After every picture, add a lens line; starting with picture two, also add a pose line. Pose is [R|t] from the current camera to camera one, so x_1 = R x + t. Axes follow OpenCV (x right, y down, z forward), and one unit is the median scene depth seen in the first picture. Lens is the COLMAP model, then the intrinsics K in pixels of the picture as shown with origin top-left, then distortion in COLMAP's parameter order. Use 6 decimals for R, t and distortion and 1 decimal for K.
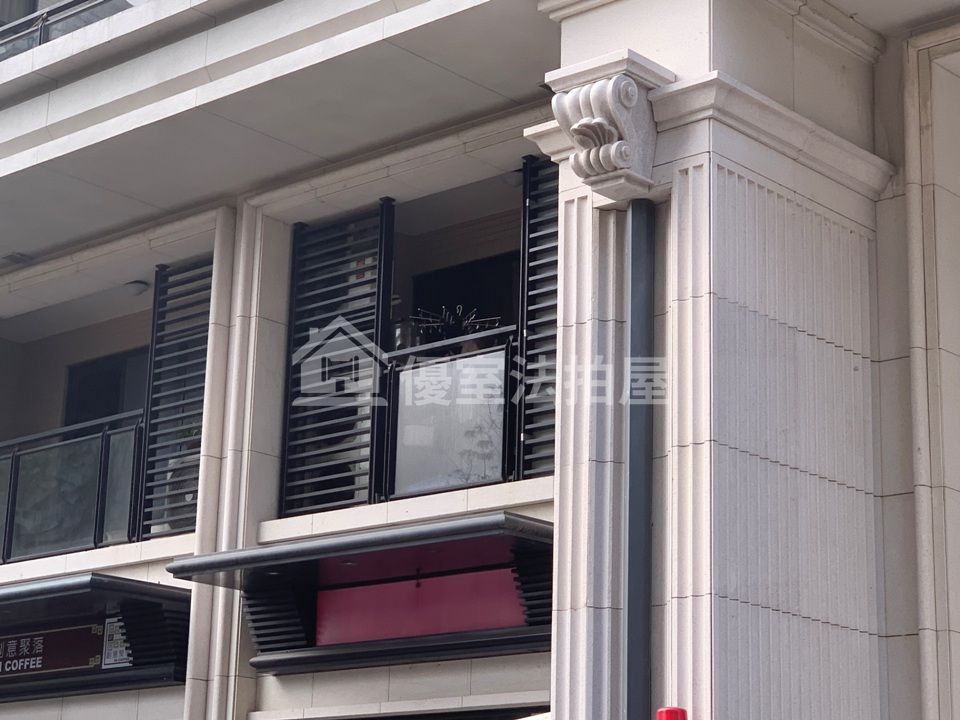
lens RADIAL K [[2136.3, 0, 458.5], [0, 2136.3, 305.5], [0, 0, 1]] dist [-0.008478, 0.000000]
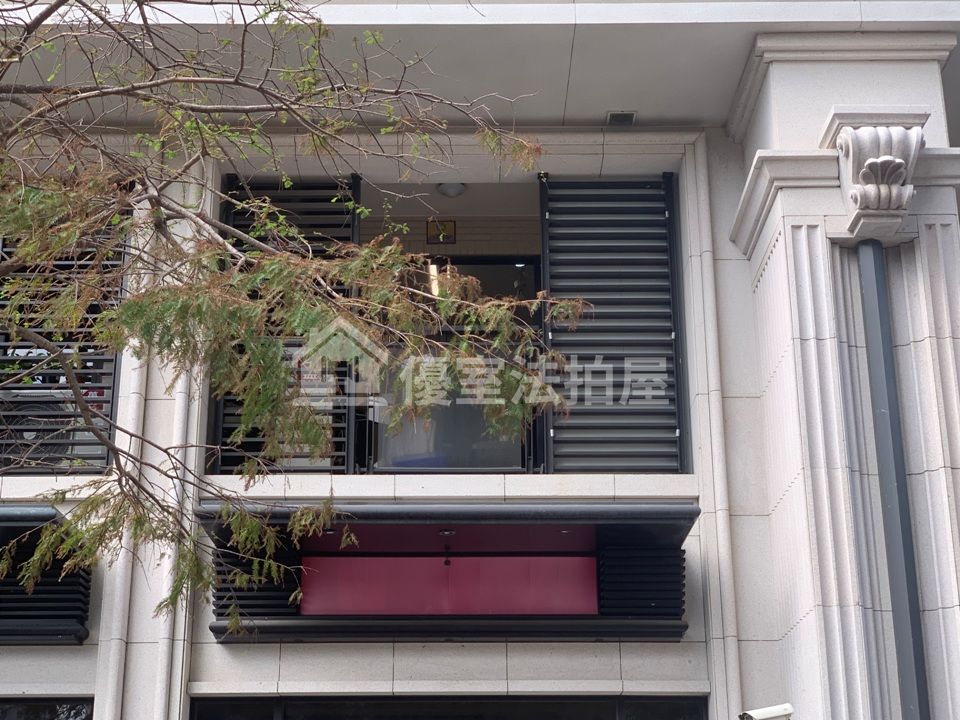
lens RADIAL K [[1571.5, 0, 464.7], [0, 1571.5, 342.7], [0, 0, 1]] dist [0.041522, 0.000000]
pose [[0.736360, 0.215753, 0.641269, -0.500570], [-0.174582, 0.976288, -0.127999, 0.122894], [-0.653679, -0.017701, 0.756565, 0.447203]]
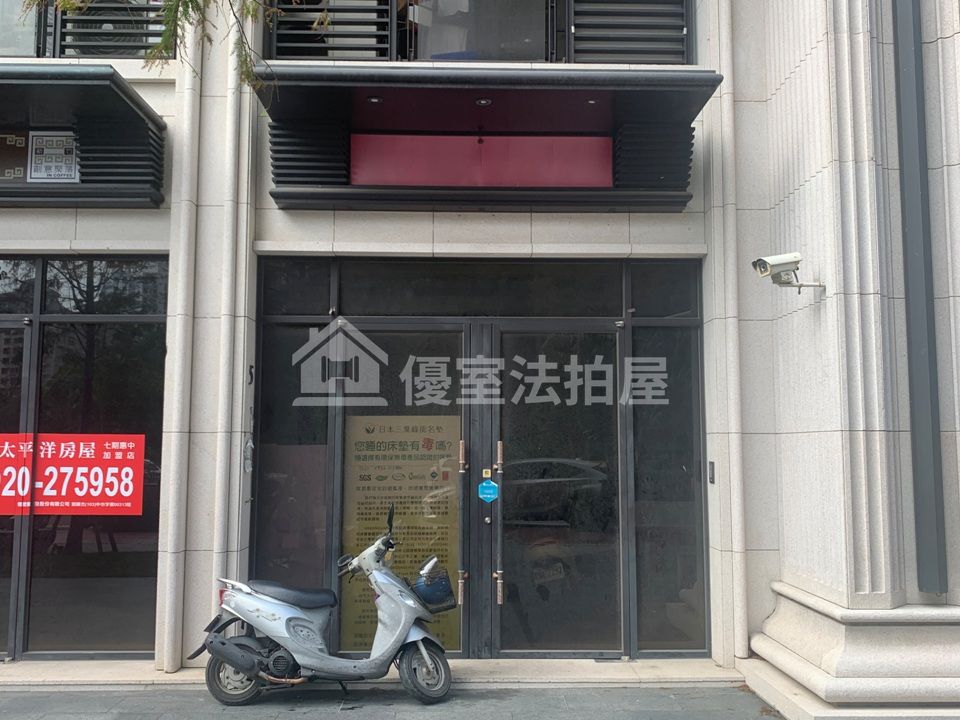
lens RADIAL K [[882.3, 0, 480.4], [0, 882.3, 365.3], [0, 0, 1]] dist [0.005742, 0.000000]
pose [[0.722375, 0.042226, 0.690212, -0.331058], [-0.183378, 0.974095, 0.132330, 0.183567], [-0.666744, -0.222162, 0.711405, 0.647167]]
